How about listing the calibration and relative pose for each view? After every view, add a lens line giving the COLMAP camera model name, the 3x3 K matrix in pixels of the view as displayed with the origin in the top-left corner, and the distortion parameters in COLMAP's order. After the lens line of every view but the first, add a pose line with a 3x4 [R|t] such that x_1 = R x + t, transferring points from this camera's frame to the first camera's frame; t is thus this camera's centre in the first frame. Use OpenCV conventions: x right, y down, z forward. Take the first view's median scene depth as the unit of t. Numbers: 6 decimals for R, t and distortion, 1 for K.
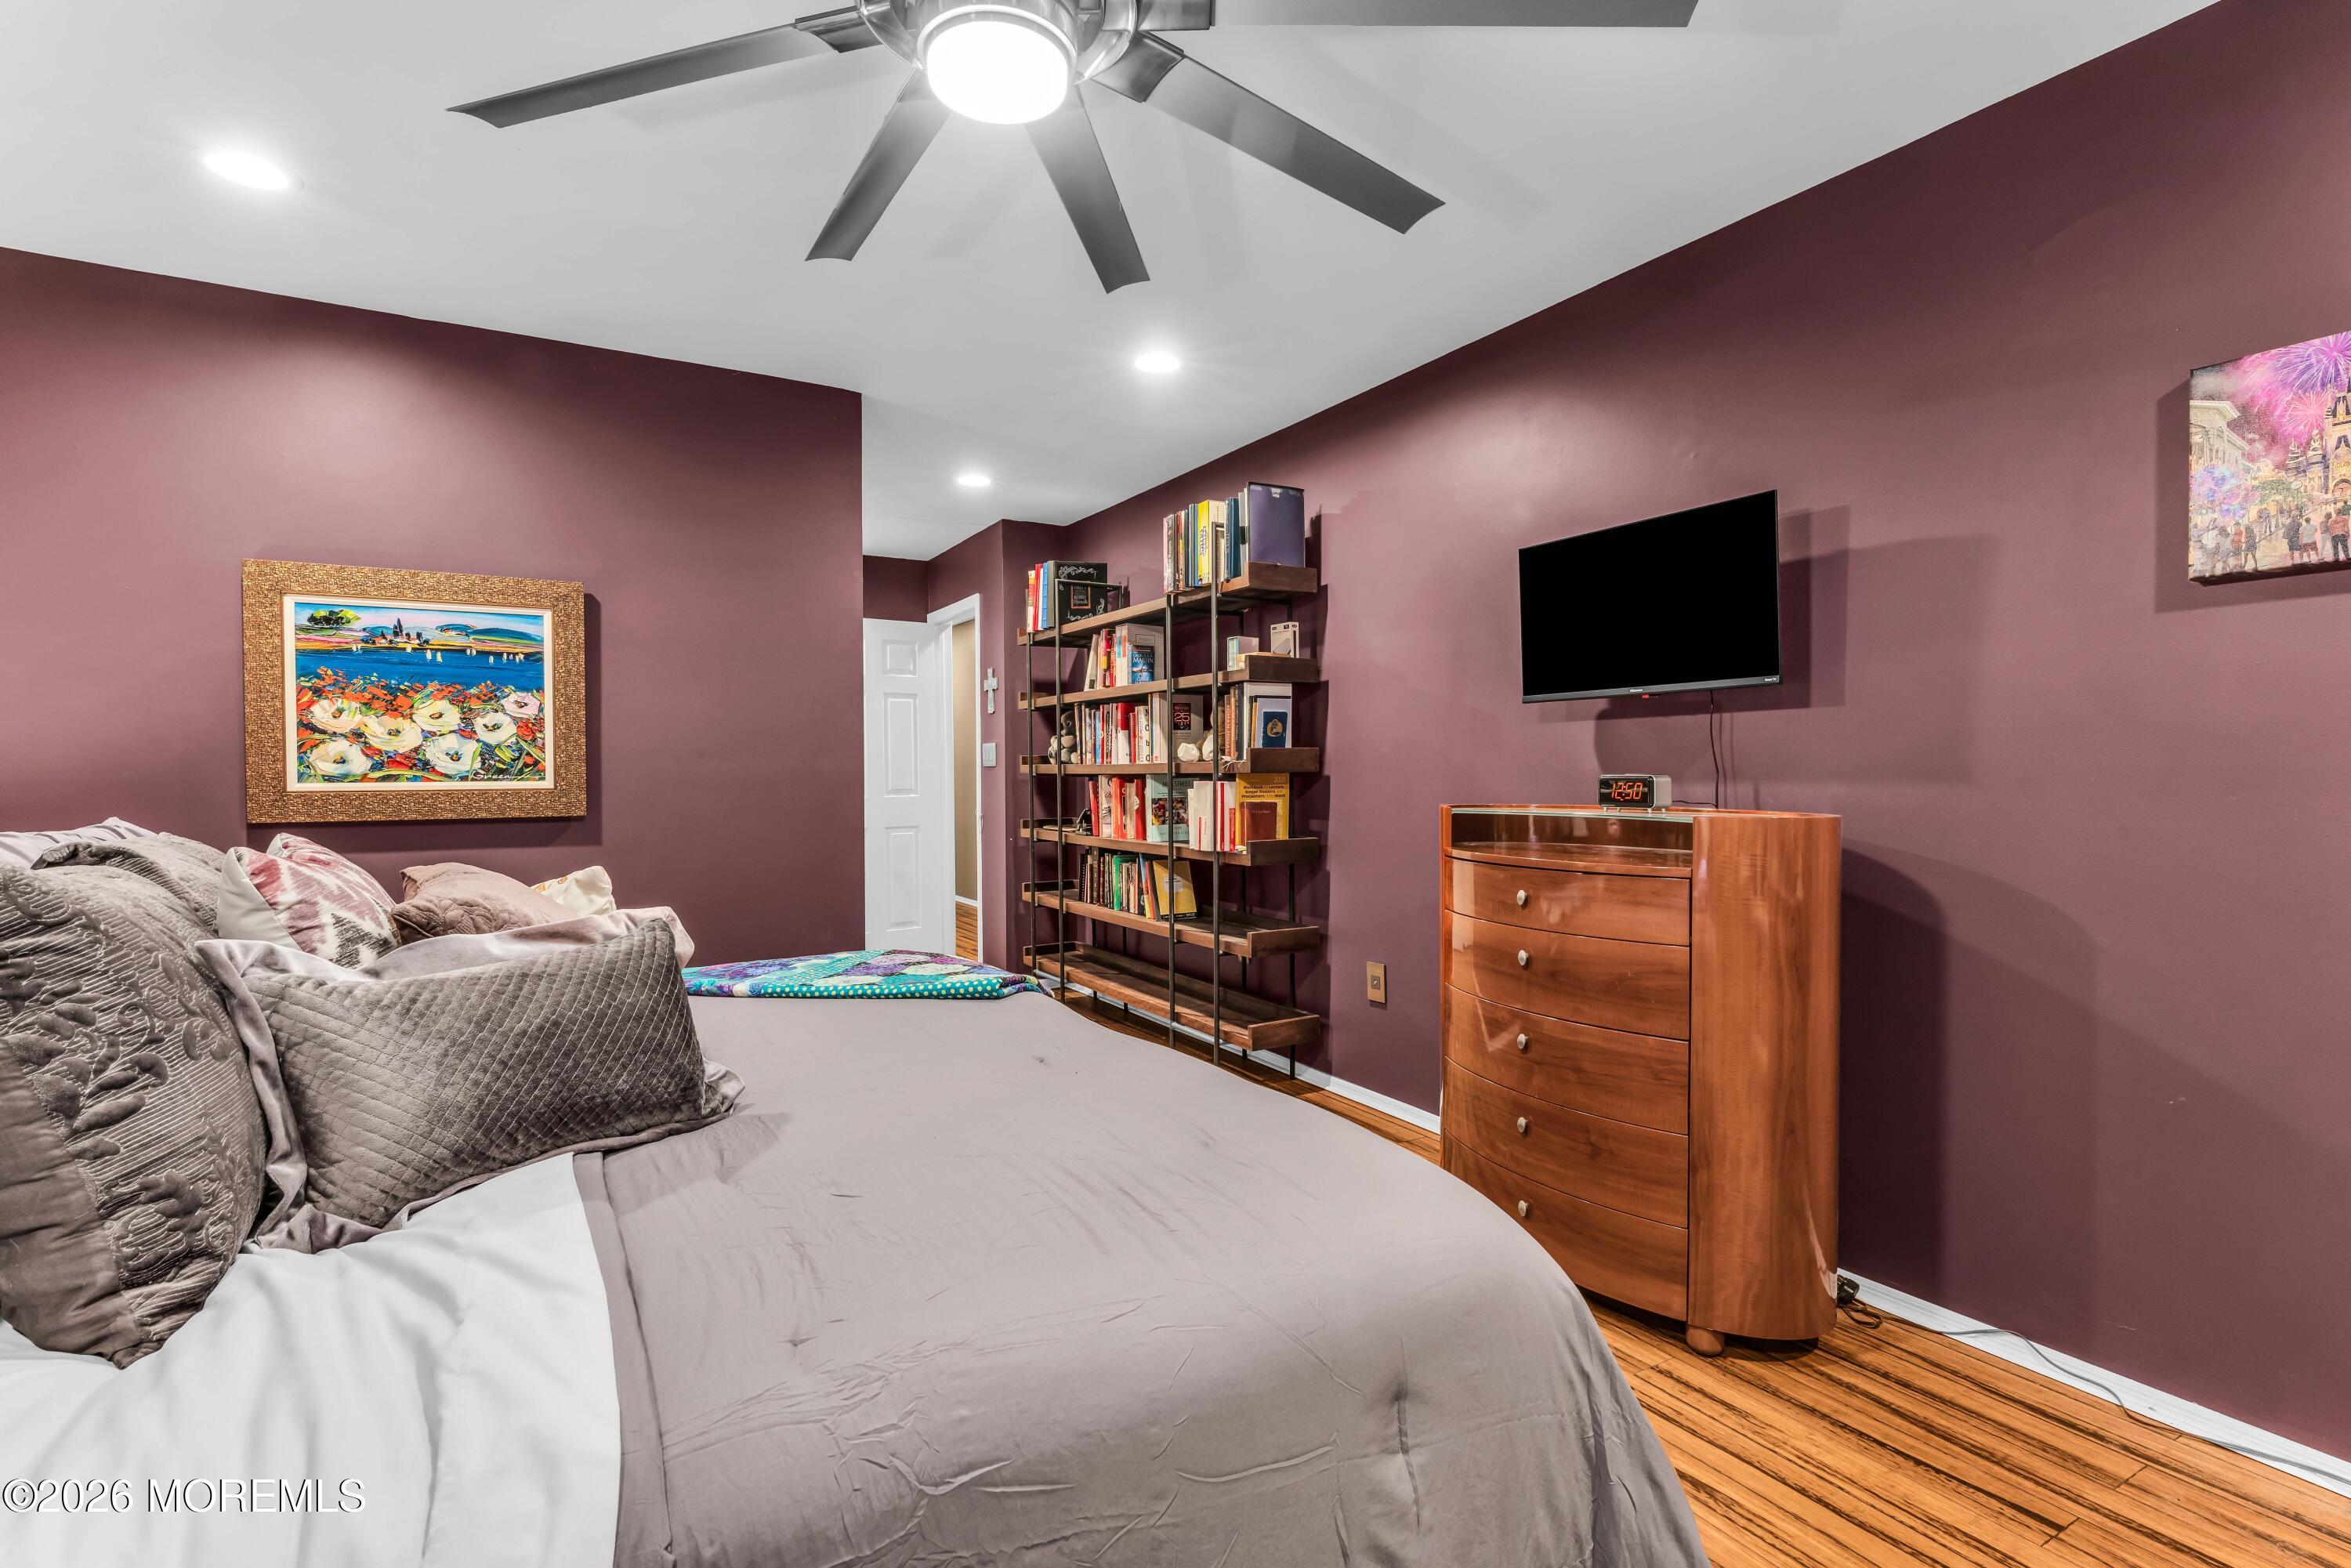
lens RADIAL K [[1101.3, 0, 1165.7], [0, 1101.3, 787.9], [0, 0, 1]] dist [-0.004038, 0.000271]
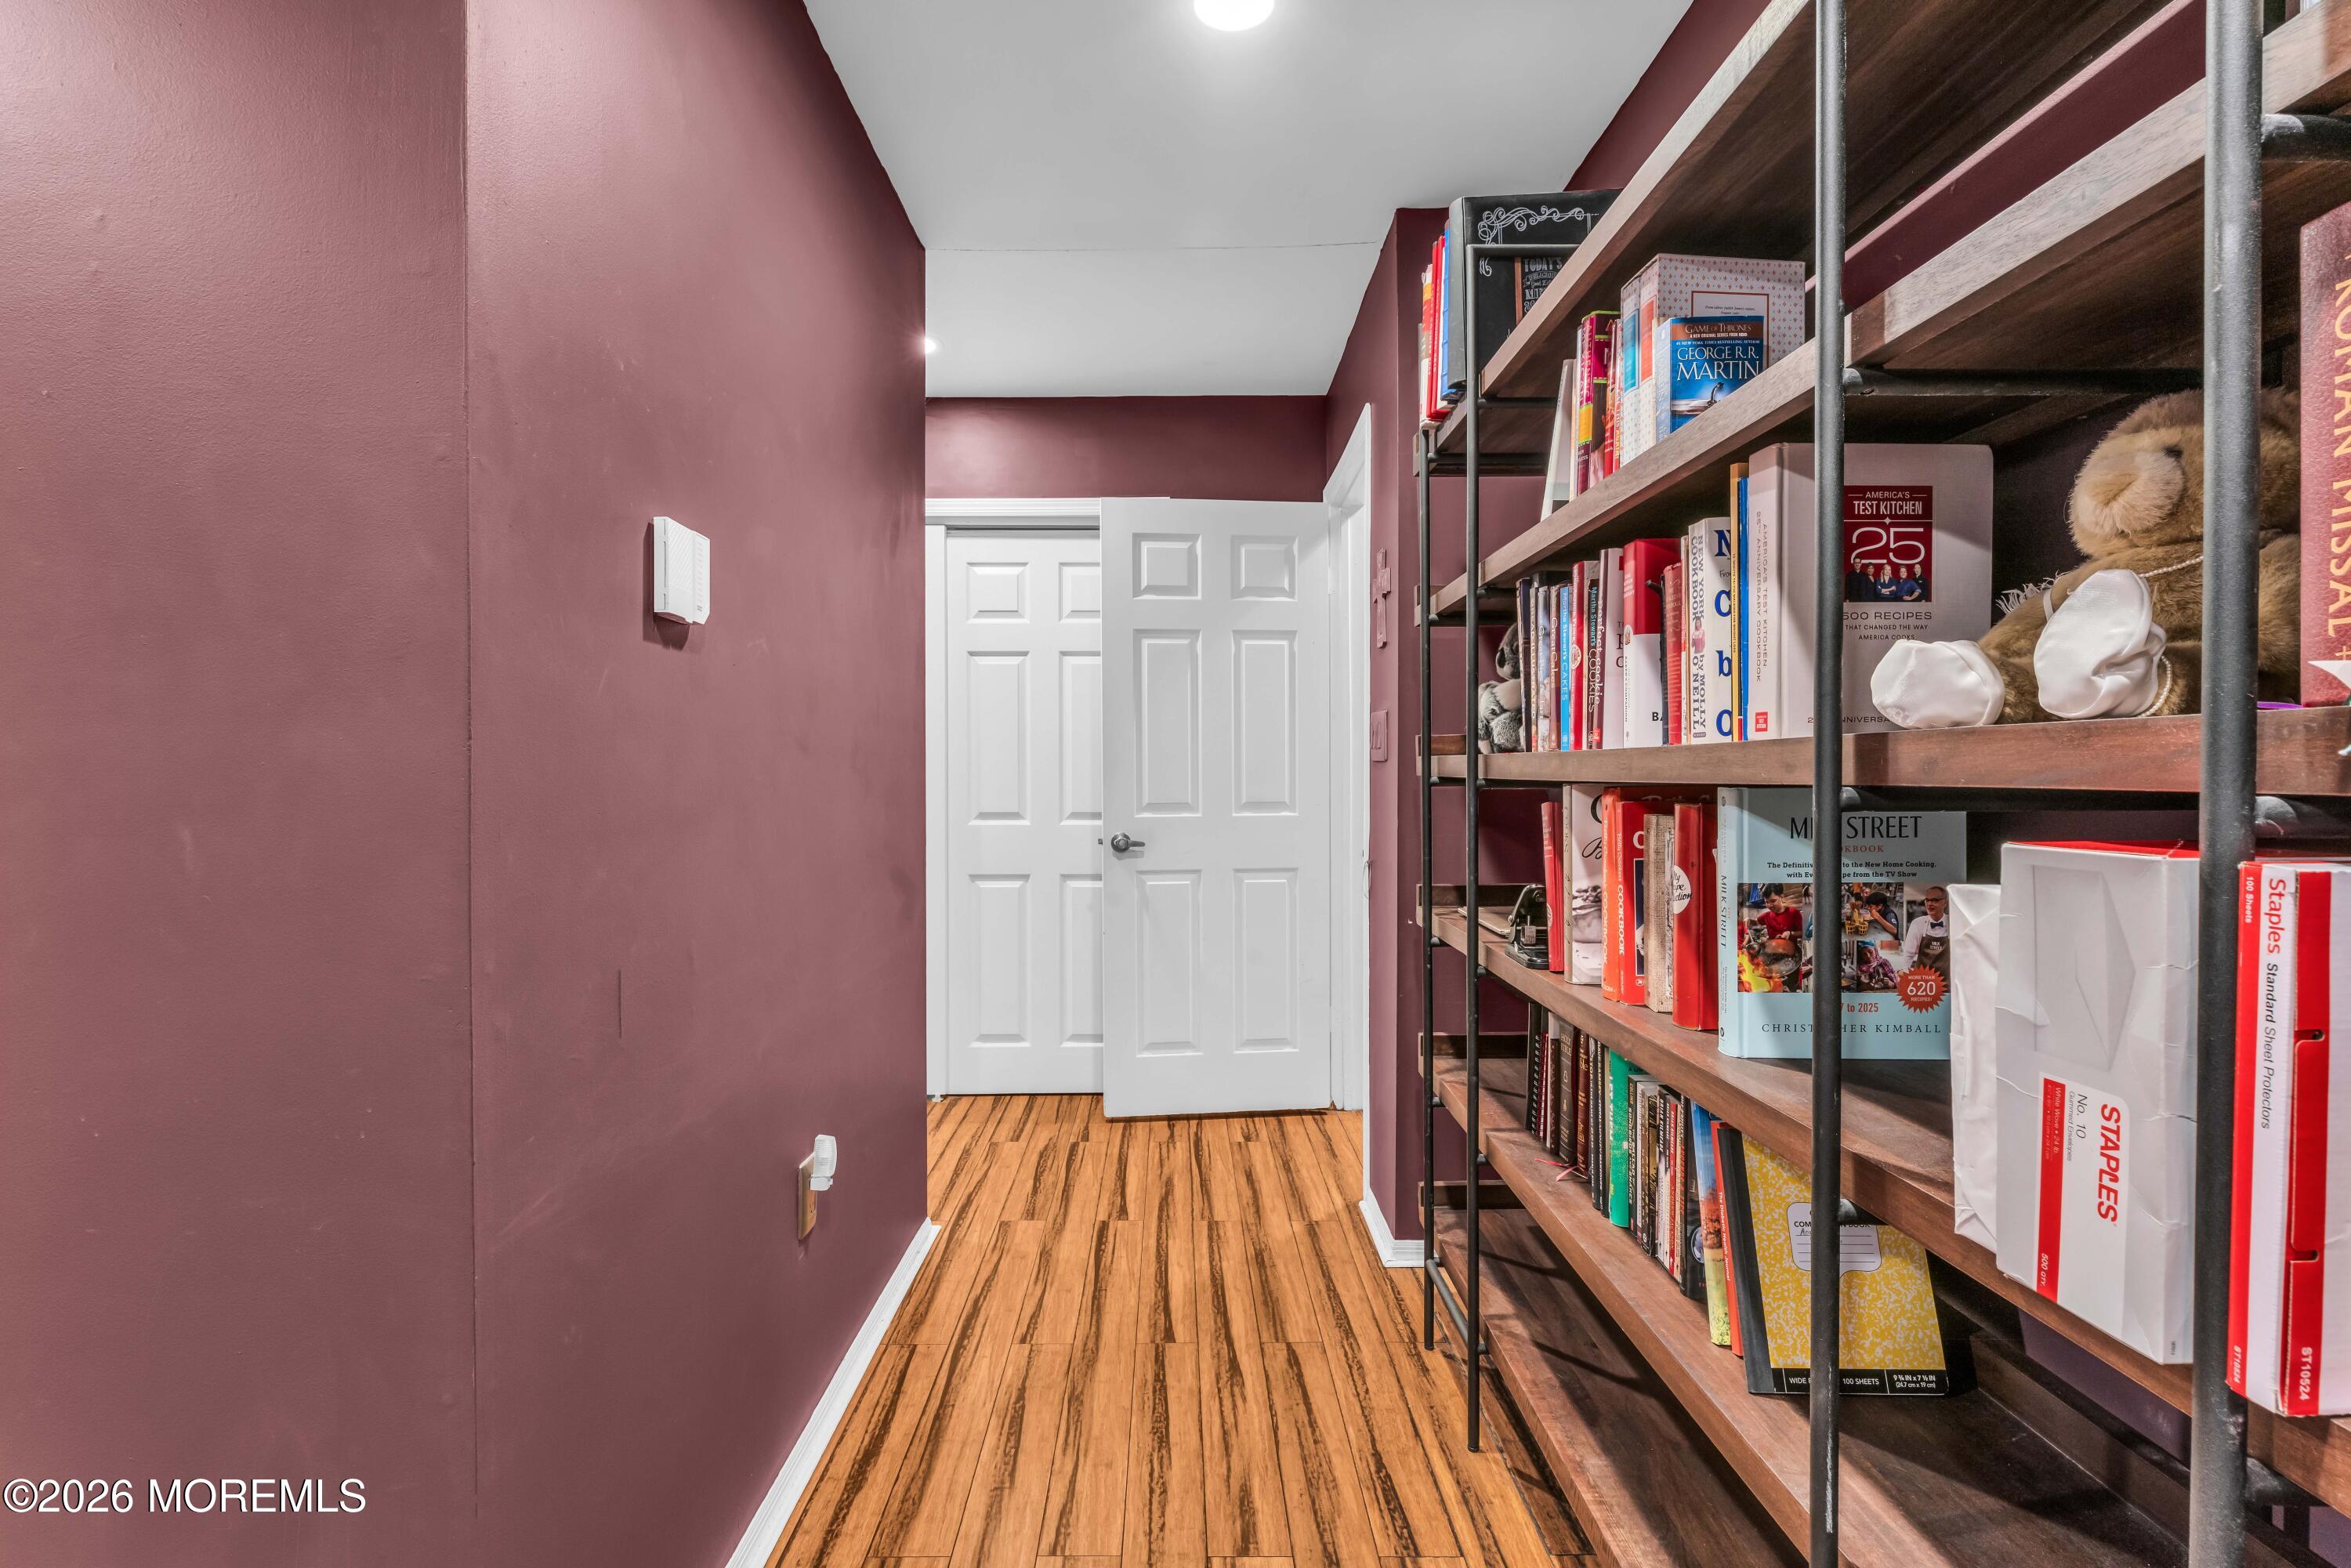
lens RADIAL K [[1101.3, 0, 1165.7], [0, 1101.3, 787.9], [0, 0, 1]] dist [-0.004038, 0.000271]
pose [[0.861216, 0.013606, -0.508057, 0.001709], [-0.013030, 0.999904, 0.004690, -0.011222], [0.508072, 0.002581, 0.861311, 0.695922]]
